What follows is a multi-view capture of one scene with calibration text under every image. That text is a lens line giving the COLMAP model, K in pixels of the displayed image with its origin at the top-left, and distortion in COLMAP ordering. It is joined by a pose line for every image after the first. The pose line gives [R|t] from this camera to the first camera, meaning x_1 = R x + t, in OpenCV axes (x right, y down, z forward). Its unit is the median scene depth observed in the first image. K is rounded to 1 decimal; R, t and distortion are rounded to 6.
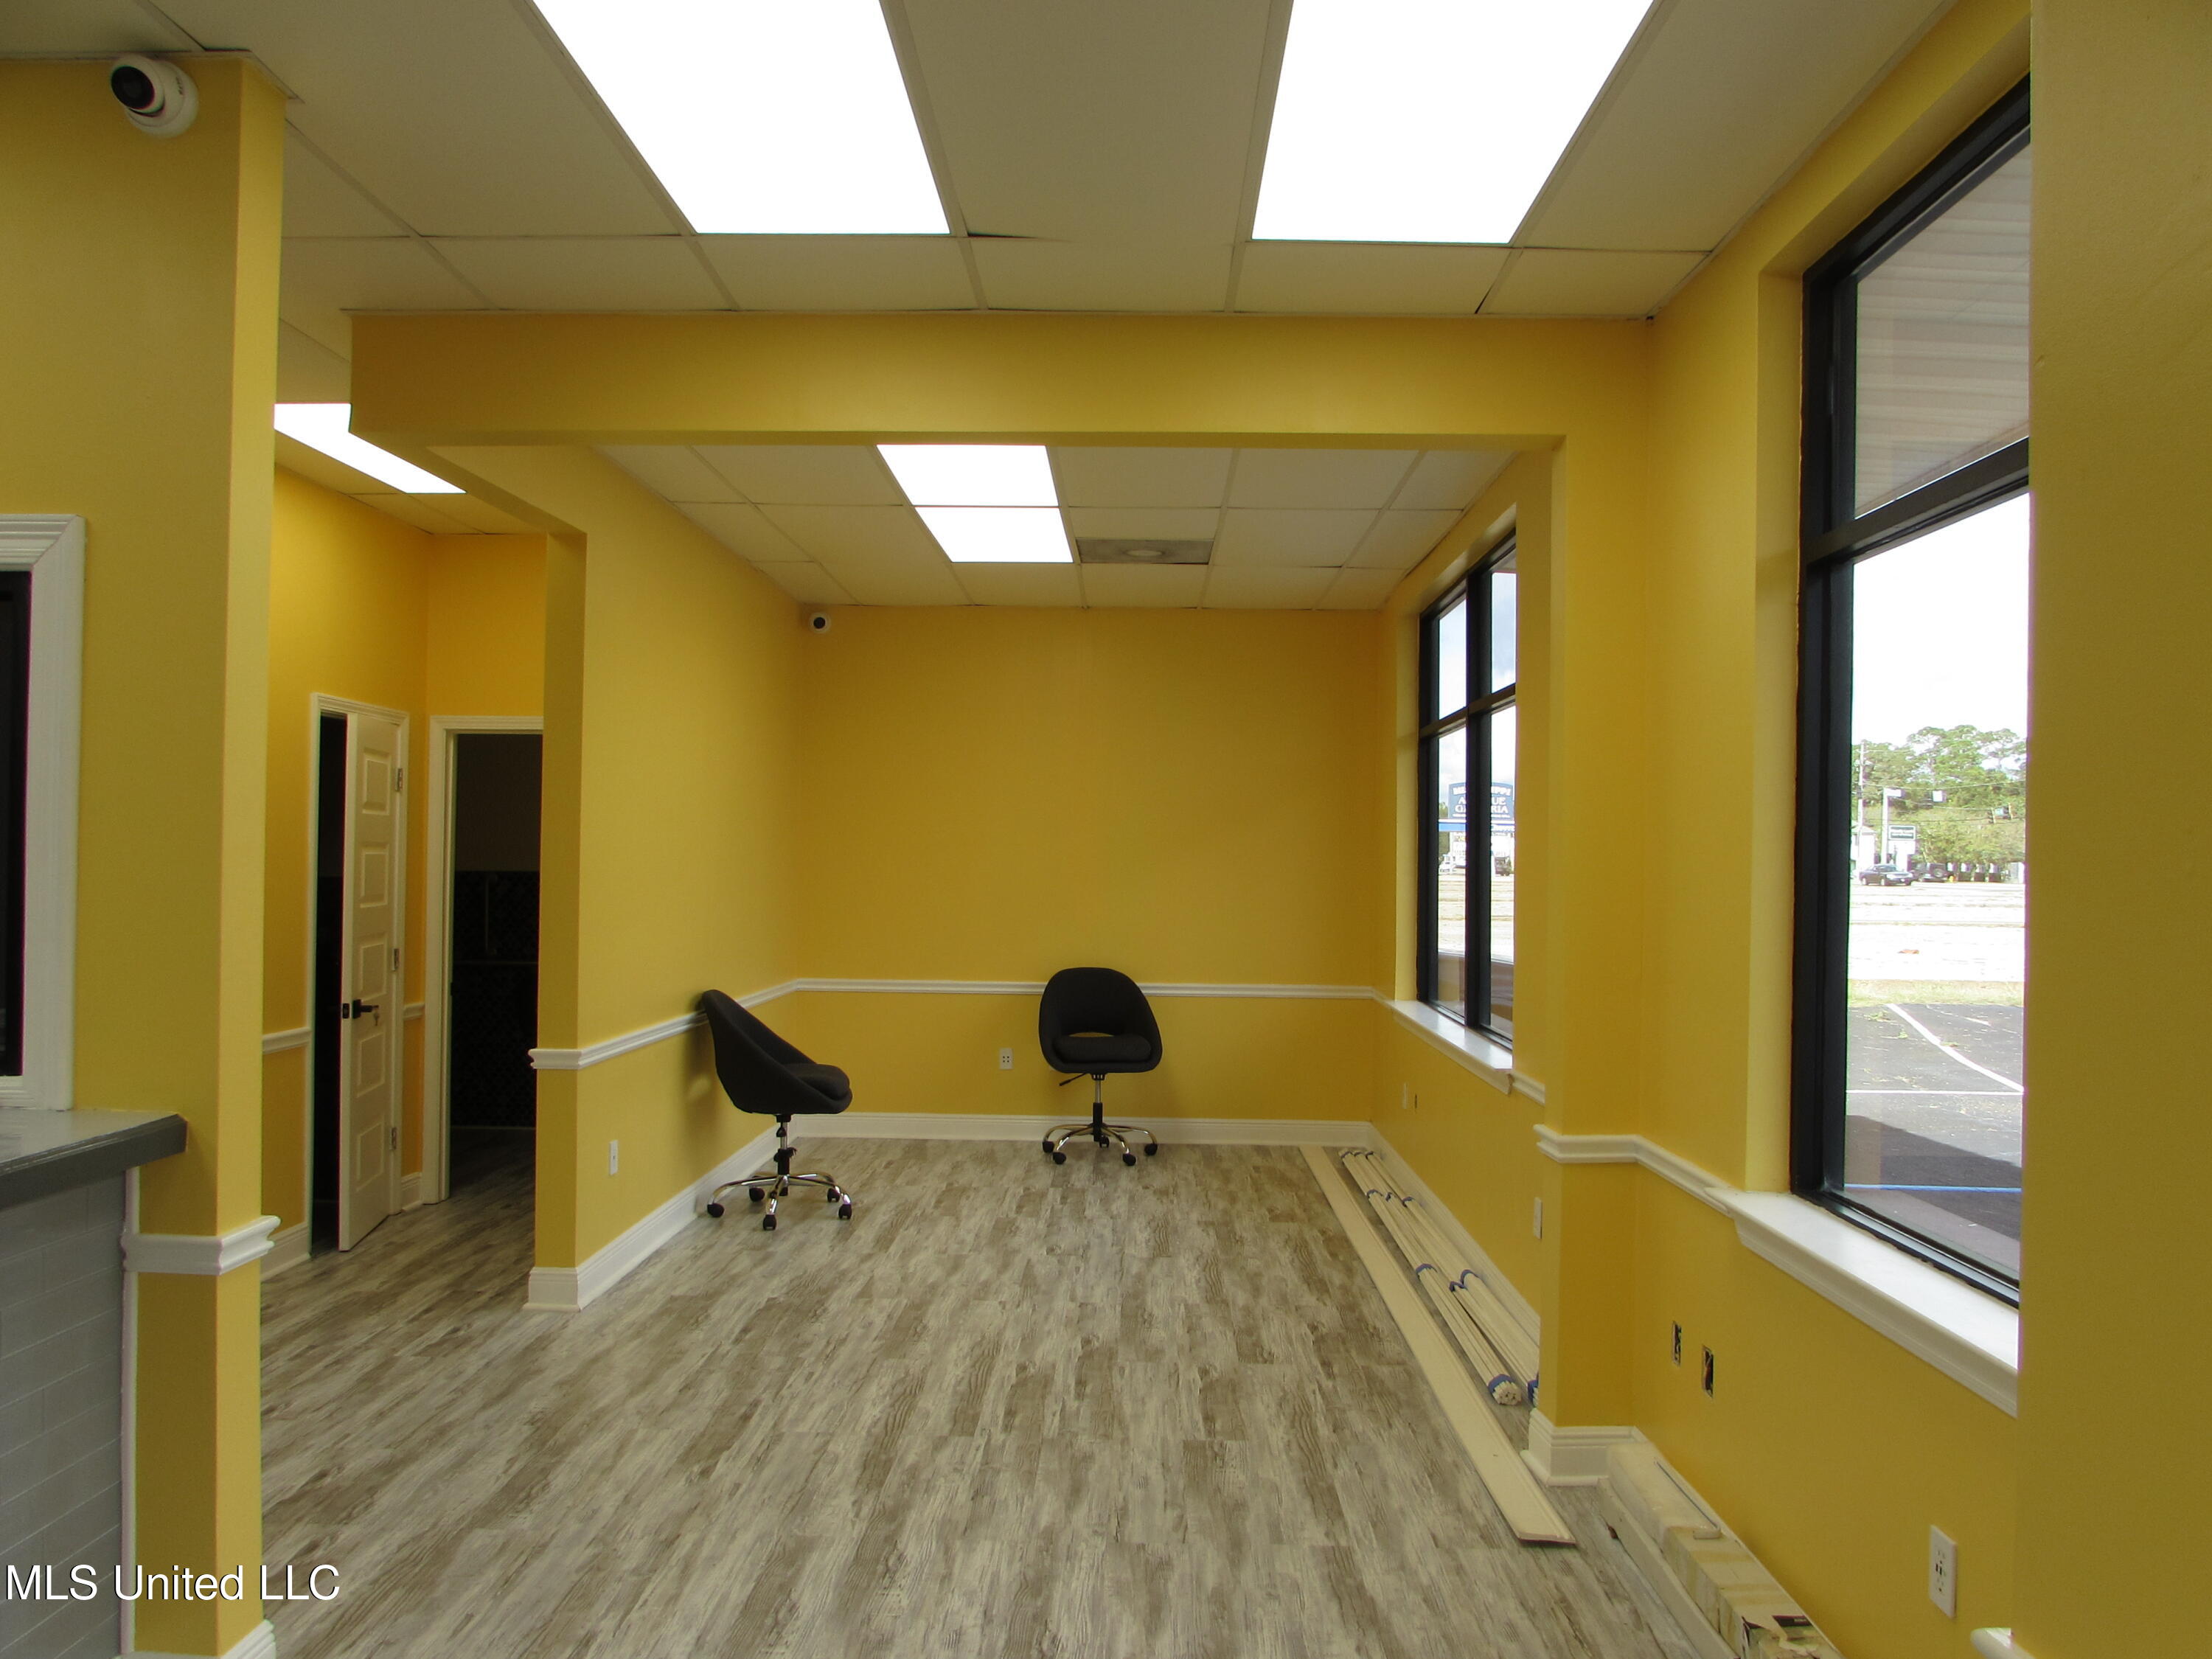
lens RADIAL K [[1552.2, 0, 1102.6], [0, 1552.2, 829.7], [0, 0, 1]] dist [-0.018749, -0.005825]
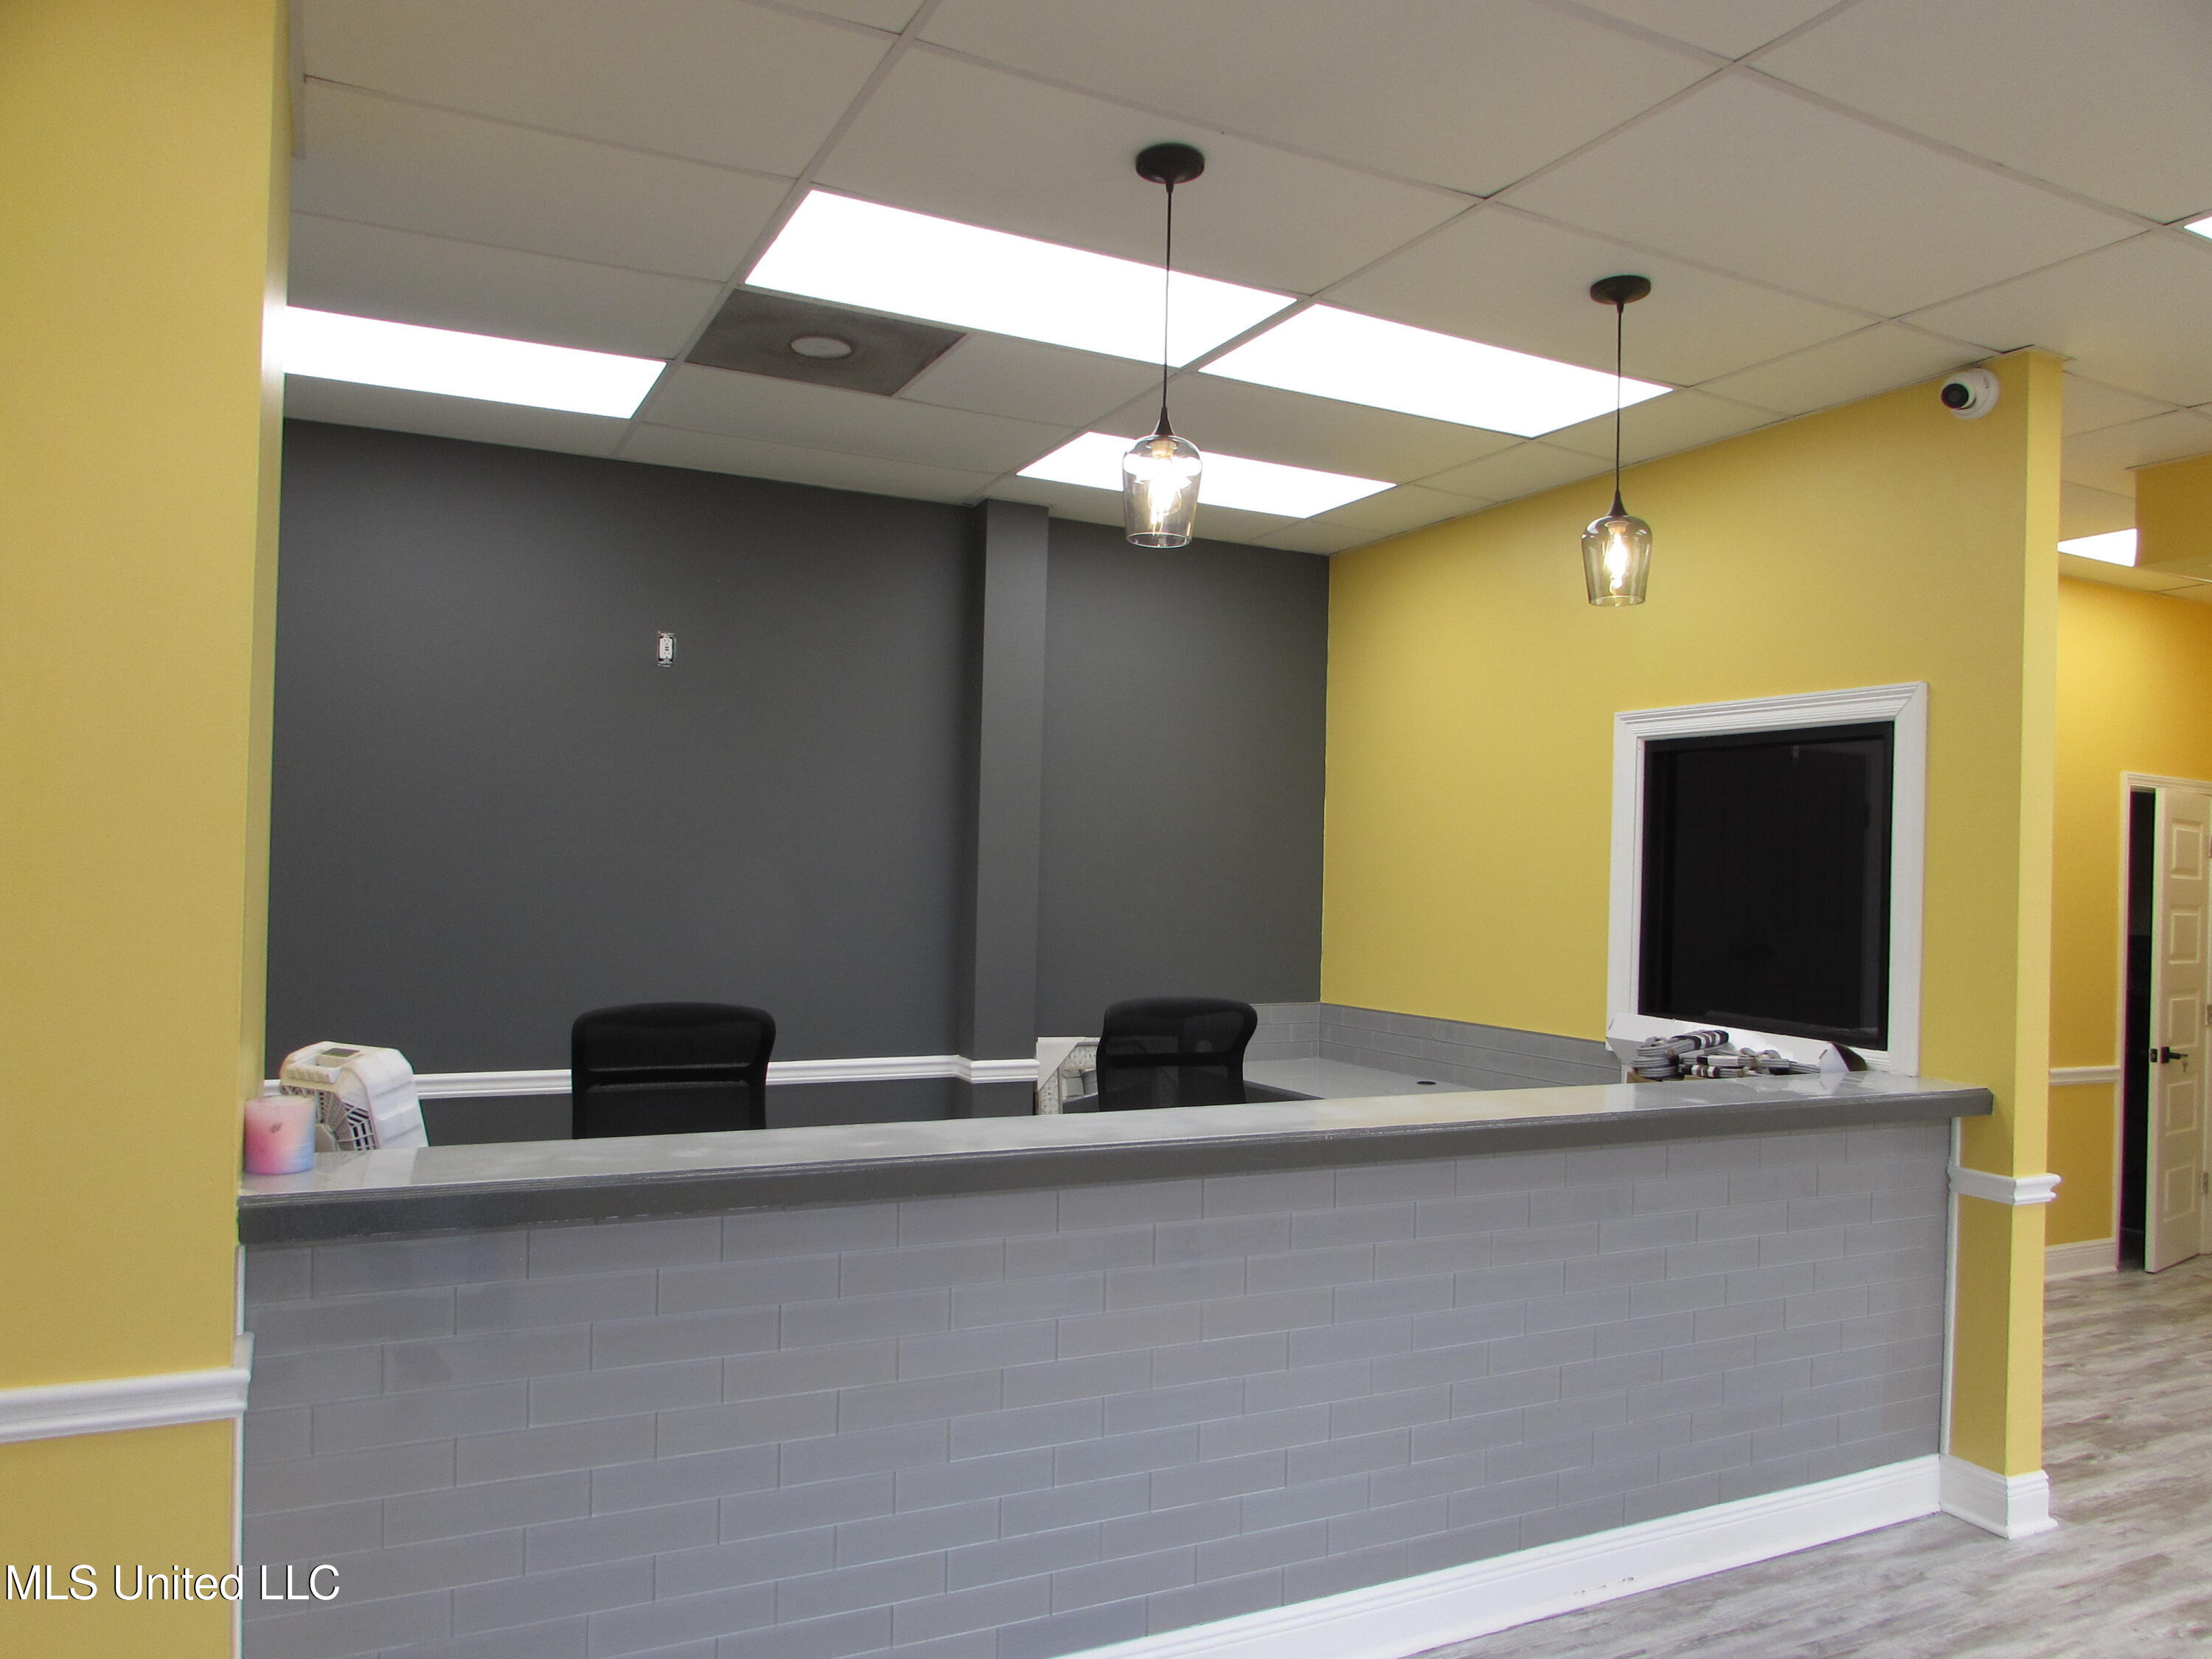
lens RADIAL K [[1552.2, 0, 1102.7], [0, 1552.2, 834.0], [0, 0, 1]] dist [-0.018749, -0.005825]
pose [[0.469584, -0.013721, -0.882781, 0.181861], [-0.018460, 0.999508, -0.025355, -0.000021], [0.882695, 0.028202, 0.469100, -0.262811]]
